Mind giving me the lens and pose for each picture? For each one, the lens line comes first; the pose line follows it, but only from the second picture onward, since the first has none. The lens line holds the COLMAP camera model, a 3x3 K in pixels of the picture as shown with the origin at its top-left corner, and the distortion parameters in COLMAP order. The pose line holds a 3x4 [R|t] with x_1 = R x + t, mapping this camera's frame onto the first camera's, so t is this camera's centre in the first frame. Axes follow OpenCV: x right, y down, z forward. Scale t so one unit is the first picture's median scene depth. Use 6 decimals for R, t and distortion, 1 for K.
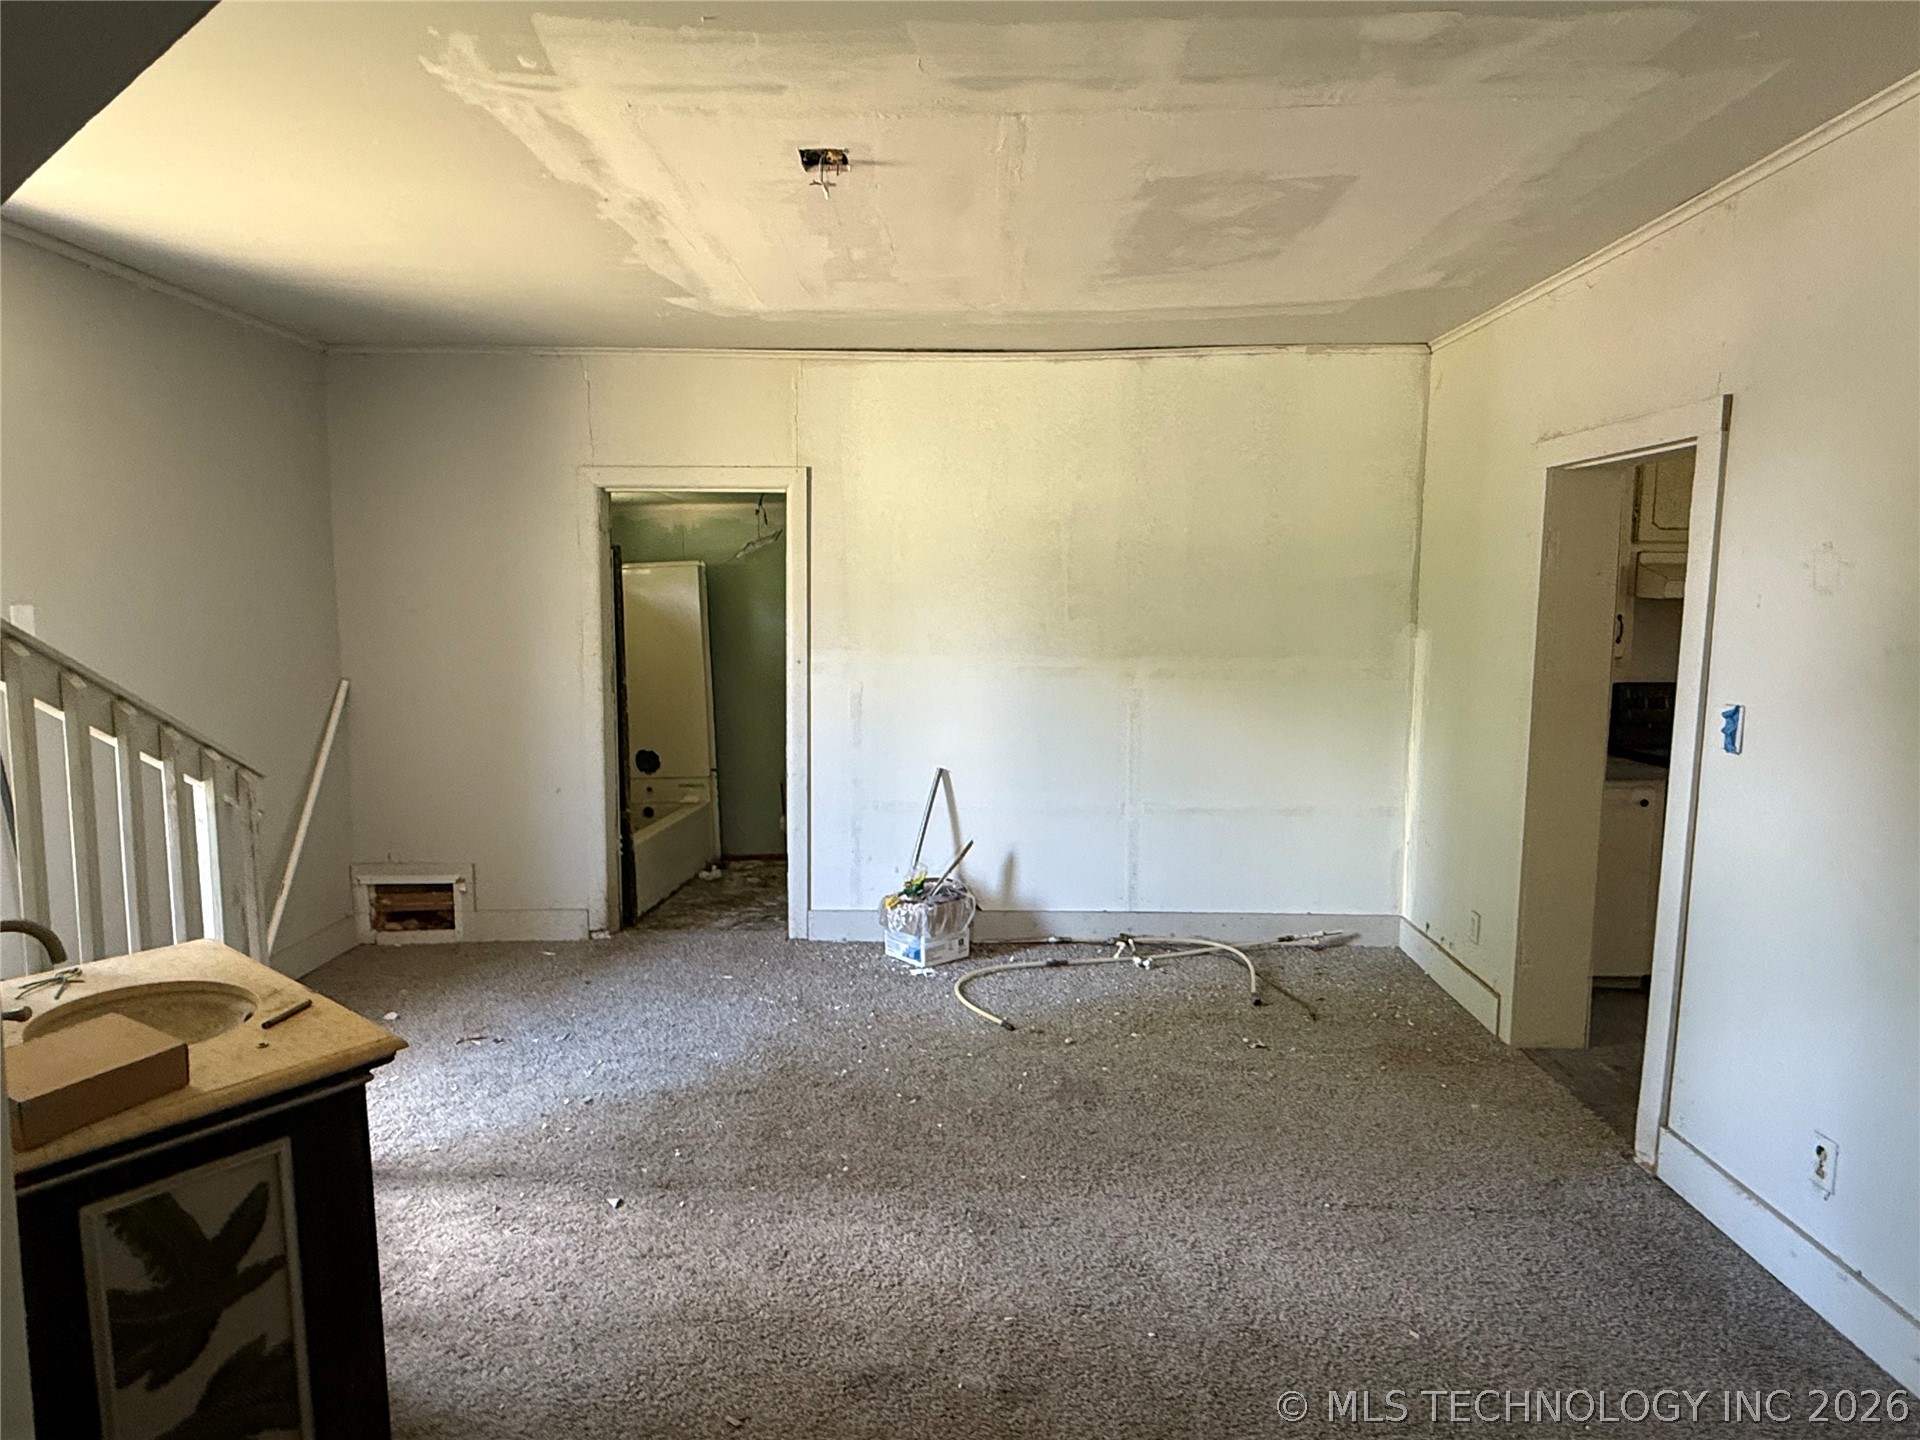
lens RADIAL K [[1123.4, 0, 967.8], [0, 1123.4, 719.6], [0, 0, 1]] dist [0.002340, 0.000718]
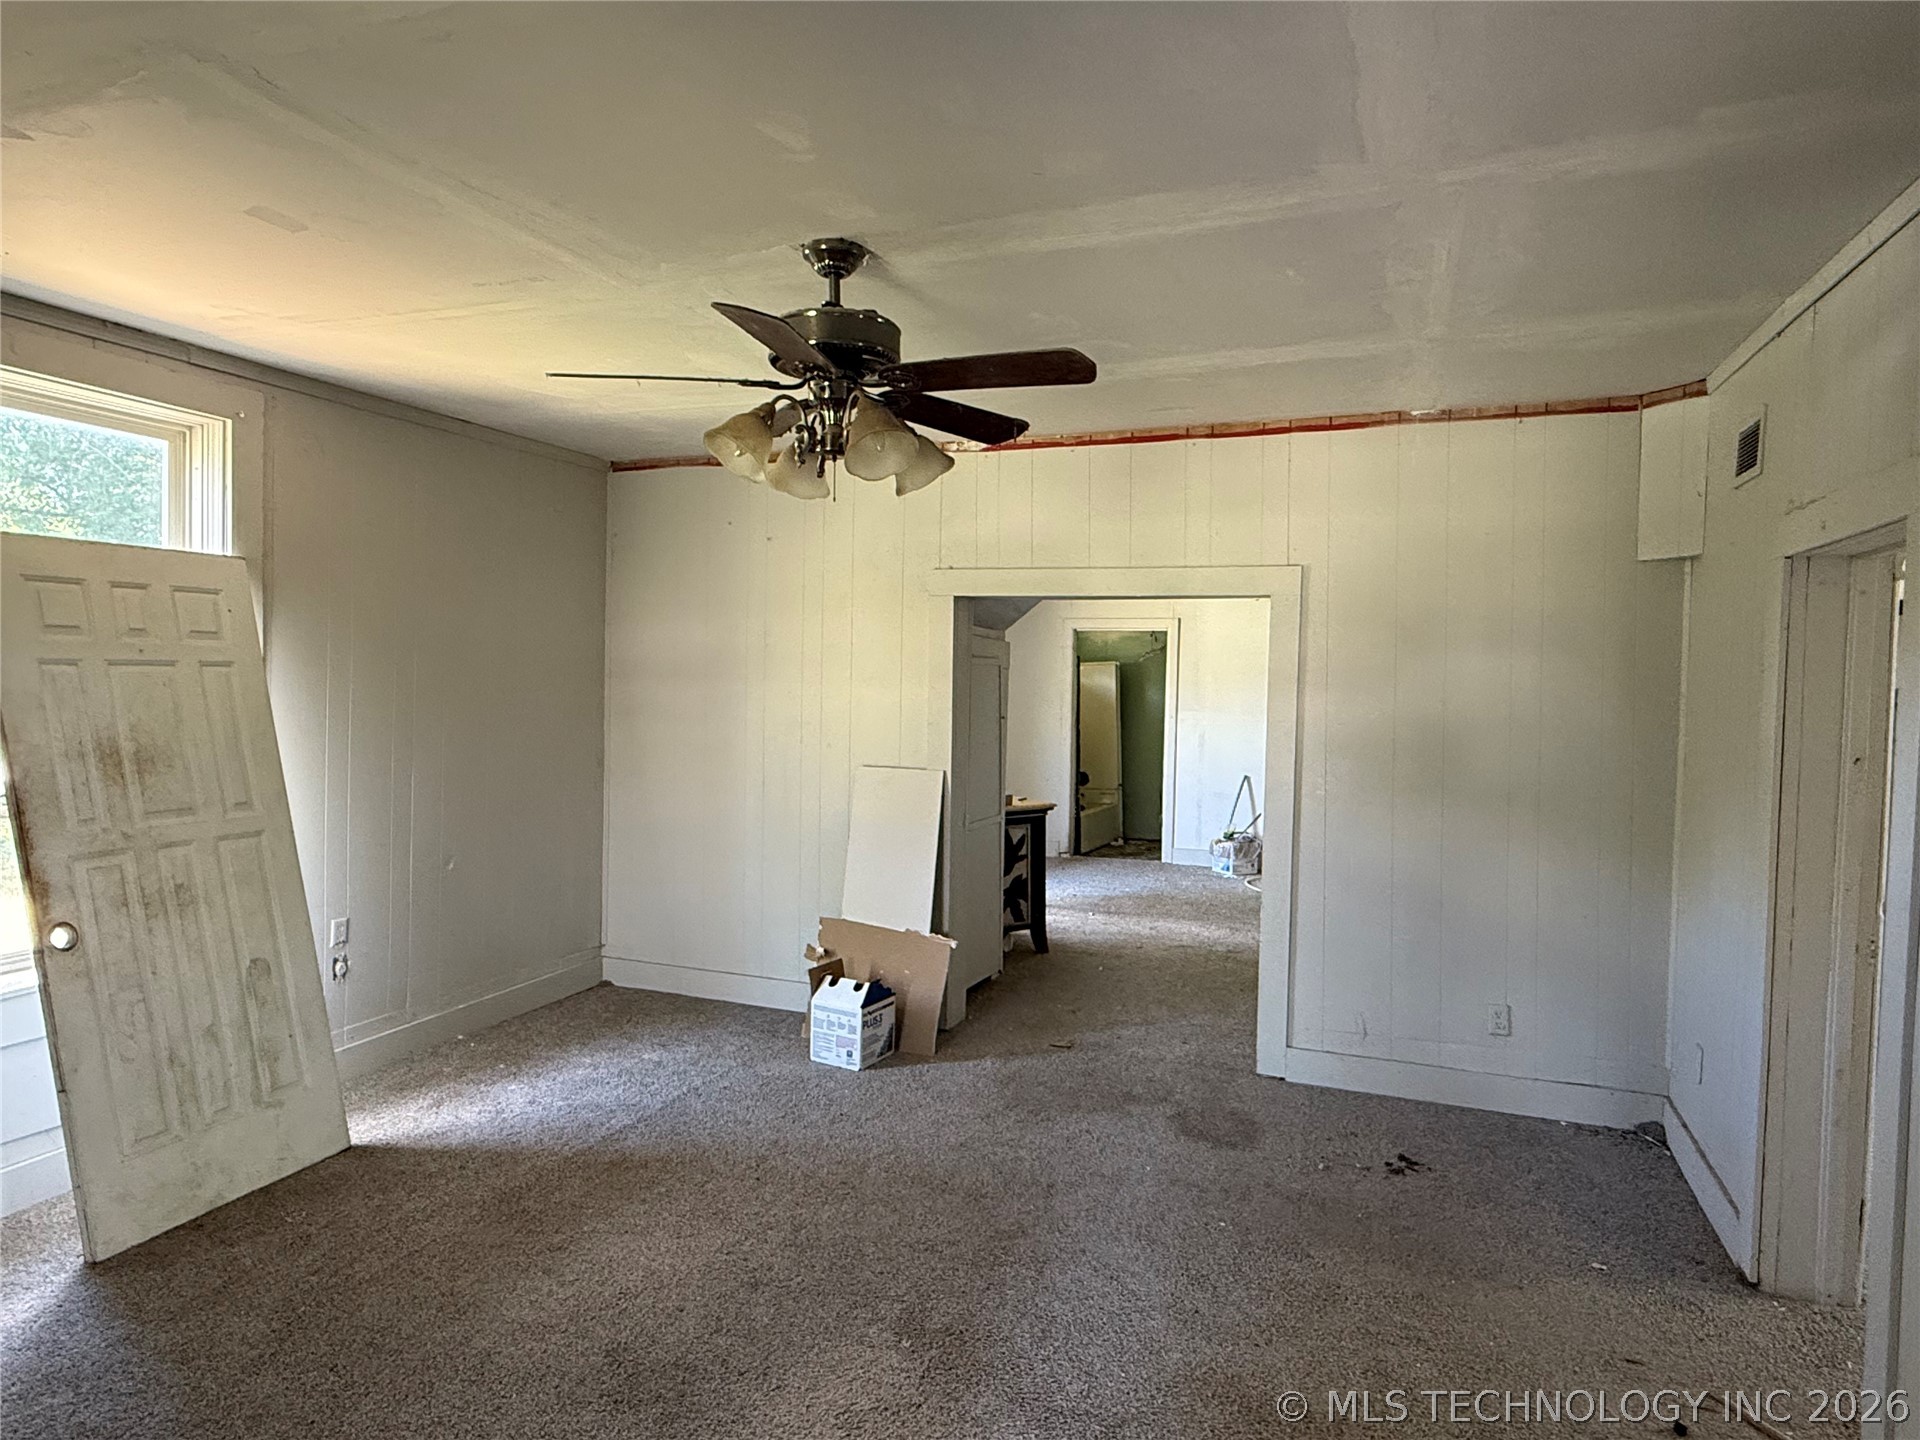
lens RADIAL K [[1123.4, 0, 966.7], [0, 1123.4, 716.3], [0, 0, 1]] dist [0.002340, 0.000718]
pose [[0.942902, 0.019805, -0.332480, 0.162579], [-0.044455, 0.996783, -0.066696, 0.093757], [0.330089, 0.077668, 0.940749, -0.949306]]
